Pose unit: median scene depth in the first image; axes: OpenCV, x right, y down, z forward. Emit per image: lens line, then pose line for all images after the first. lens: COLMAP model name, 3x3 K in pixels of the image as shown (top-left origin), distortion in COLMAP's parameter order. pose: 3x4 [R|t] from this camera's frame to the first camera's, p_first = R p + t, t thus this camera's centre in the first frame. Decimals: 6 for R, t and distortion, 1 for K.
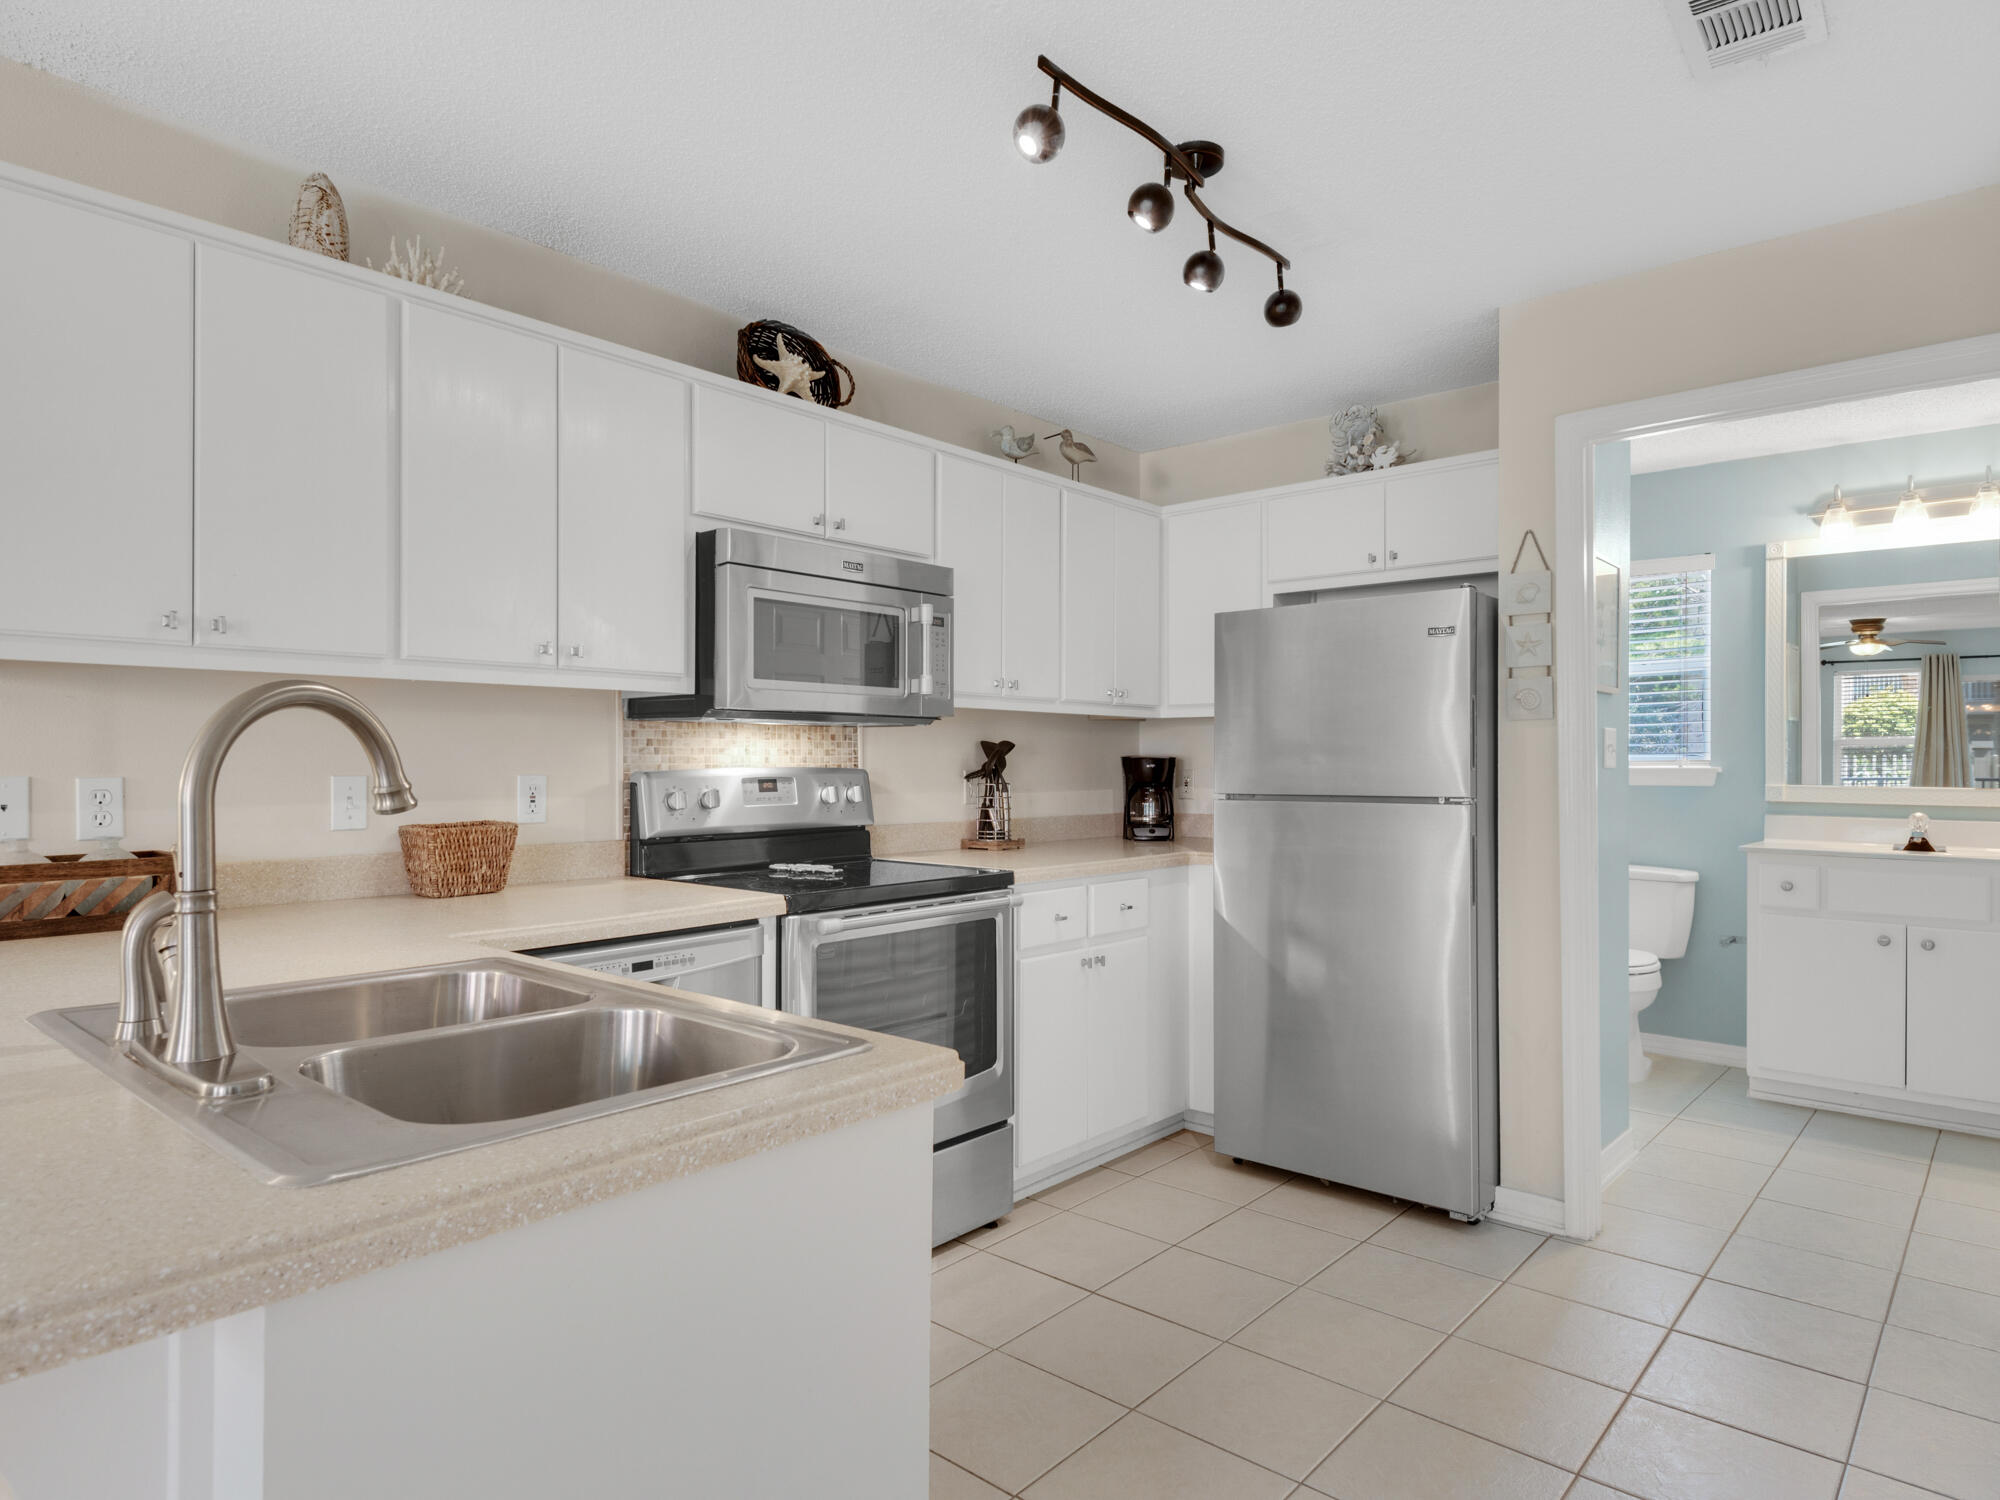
lens RADIAL K [[1120.0, 0, 995.5], [0, 1120.0, 744.2], [0, 0, 1]] dist [-0.002972, -0.000365]
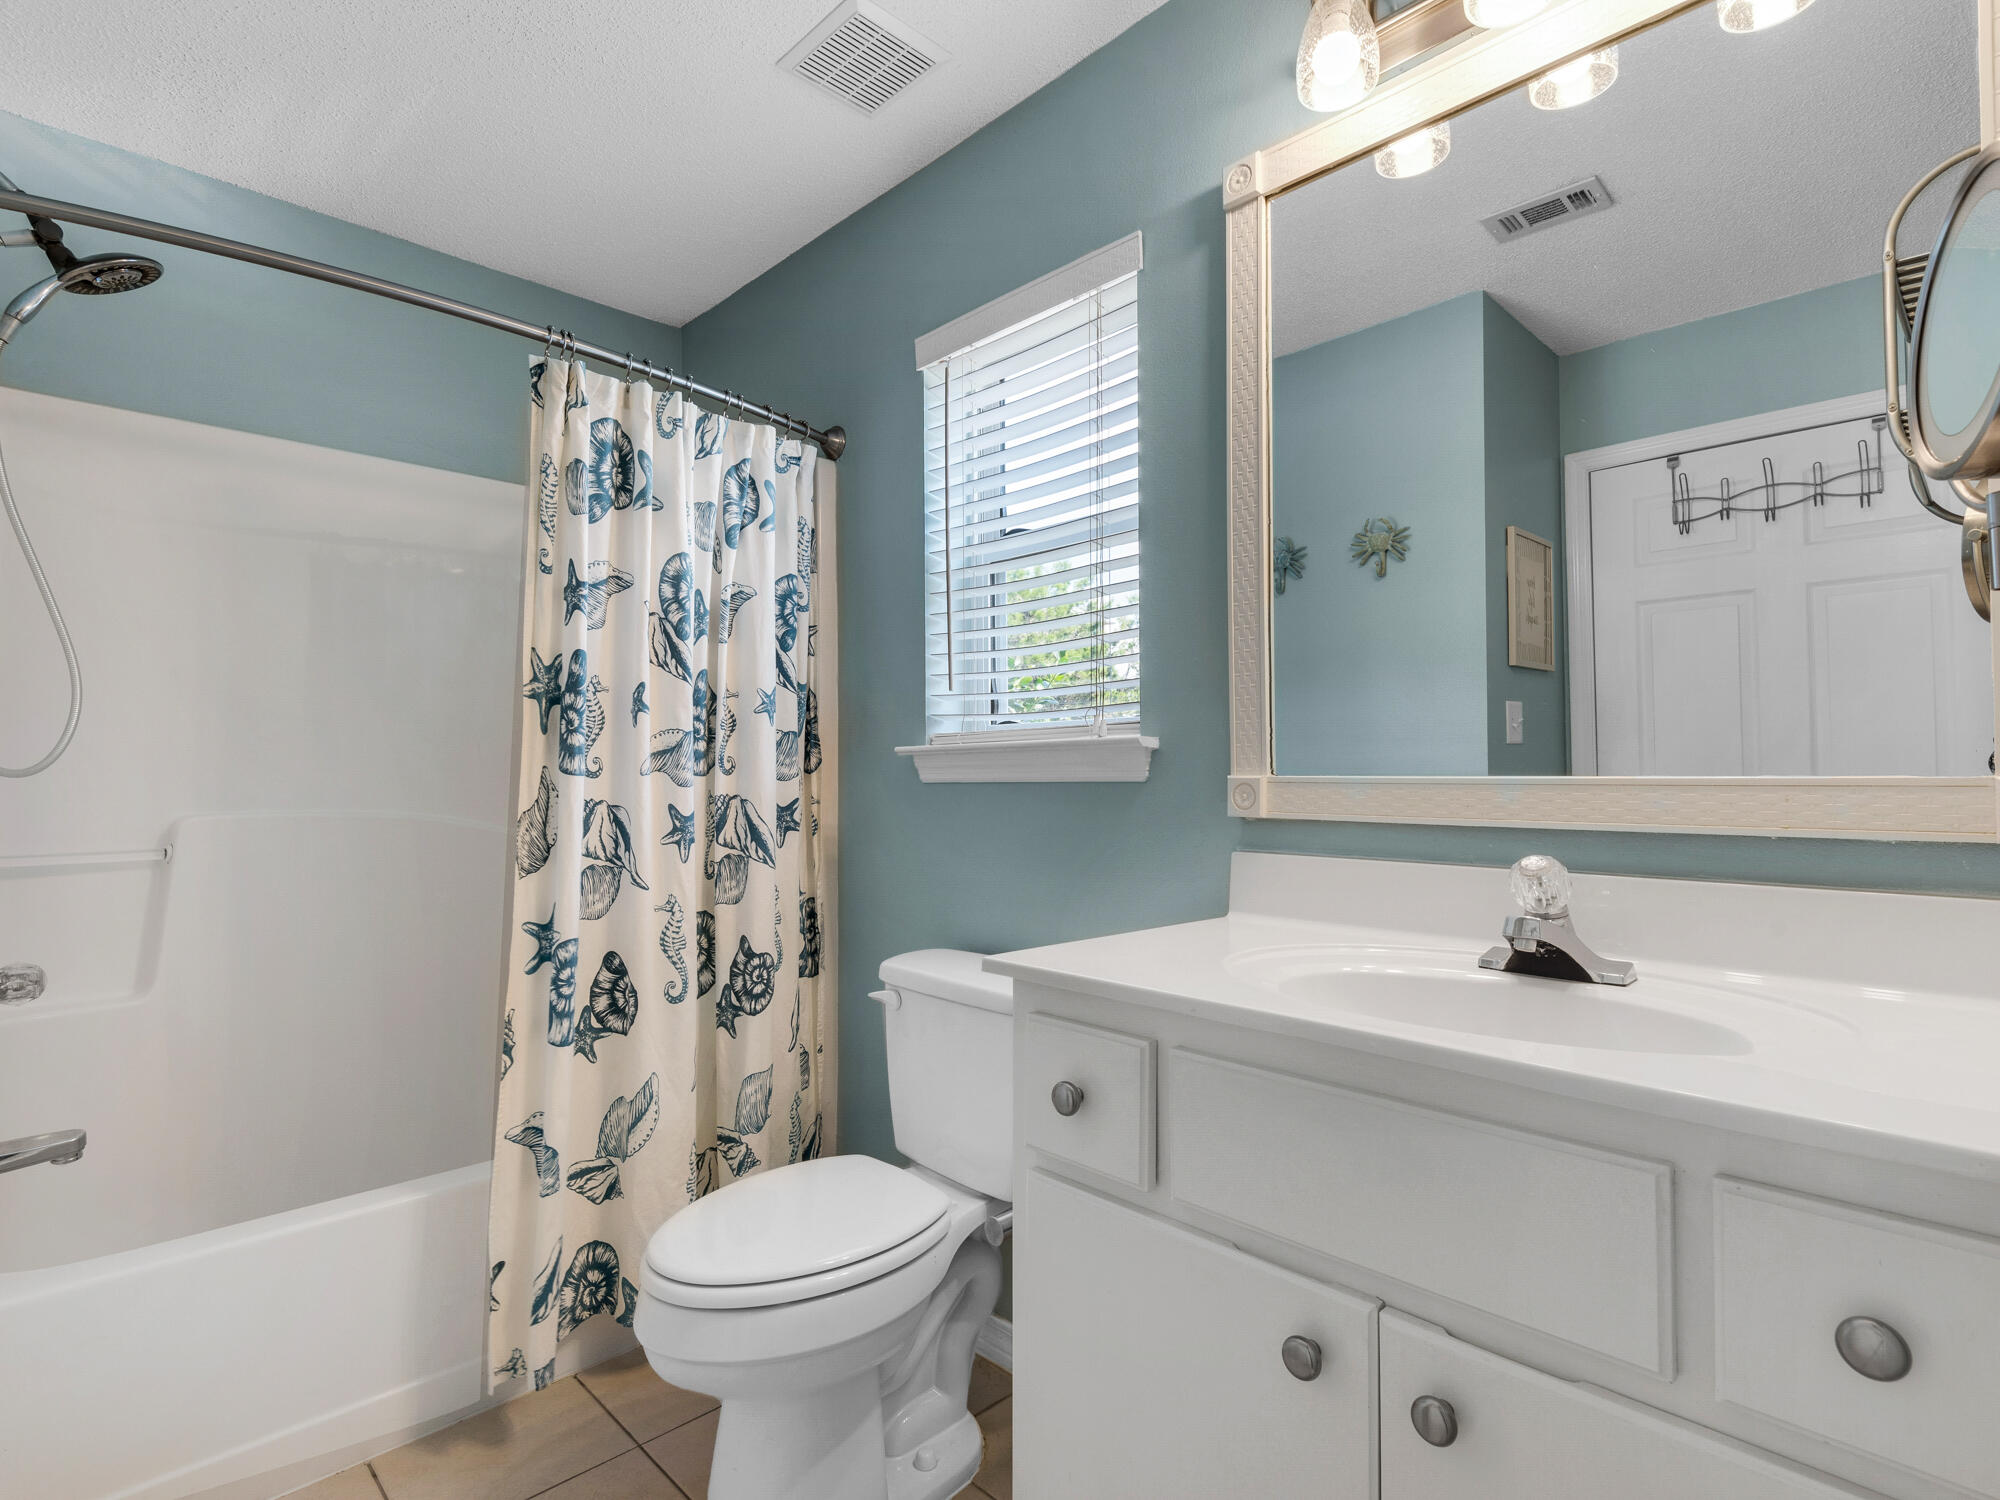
lens RADIAL K [[962.9, 0, 1001.2], [0, 962.9, 749.1], [0, 0, 1]] dist [-0.001660, -0.000154]
pose [[0.996626, -0.009930, -0.081472, 0.694713], [0.007822, 0.999627, -0.026151, 0.038032], [0.081701, 0.025425, 0.996333, 0.717827]]
